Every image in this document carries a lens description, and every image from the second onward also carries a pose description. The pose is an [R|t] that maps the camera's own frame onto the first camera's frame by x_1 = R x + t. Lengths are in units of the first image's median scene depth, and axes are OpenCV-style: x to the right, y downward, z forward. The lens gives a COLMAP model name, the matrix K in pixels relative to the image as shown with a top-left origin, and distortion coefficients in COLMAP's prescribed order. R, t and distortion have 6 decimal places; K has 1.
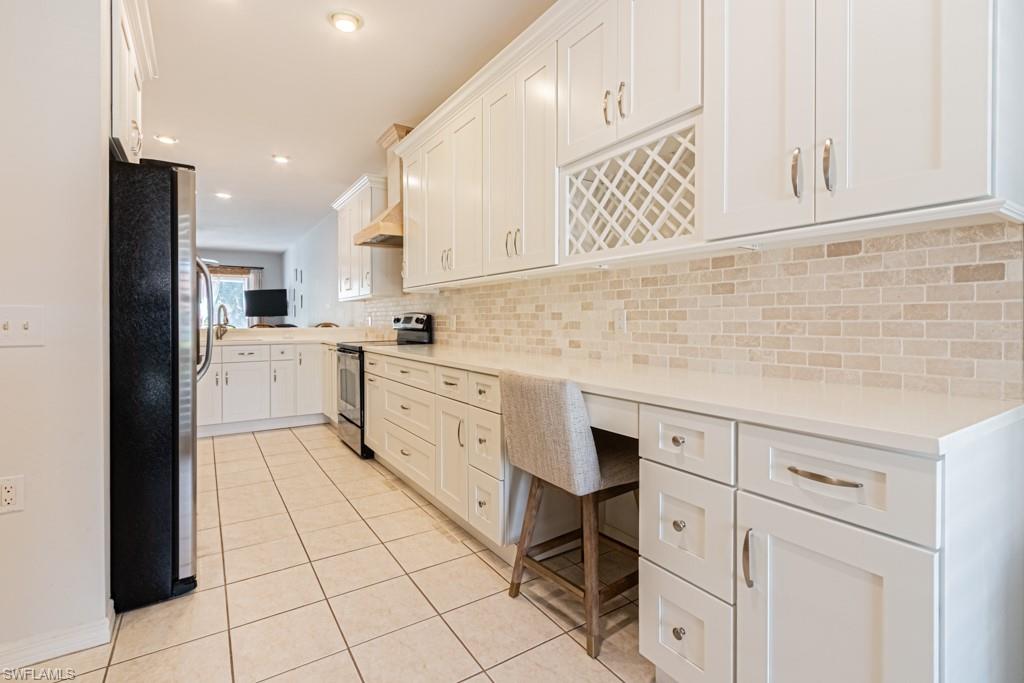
lens RADIAL K [[470.9, 0, 484.4], [0, 470.9, 323.9], [0, 0, 1]] dist [0.006246, -0.002206]
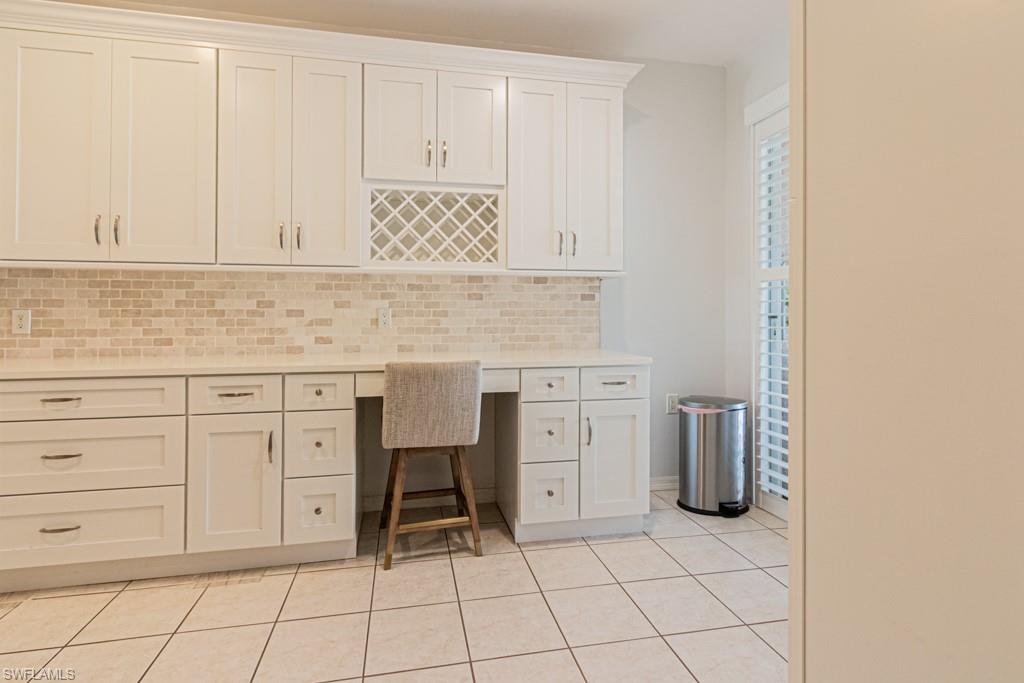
lens RADIAL K [[493.1, 0, 500.1], [0, 493.1, 313.2], [0, 0, 1]] dist [0.000532, -0.000919]
pose [[0.347335, 0.004943, 0.937728, -0.454987], [0.008586, 0.999927, -0.008451, -0.002948], [-0.937702, 0.010986, 0.347267, 0.170777]]
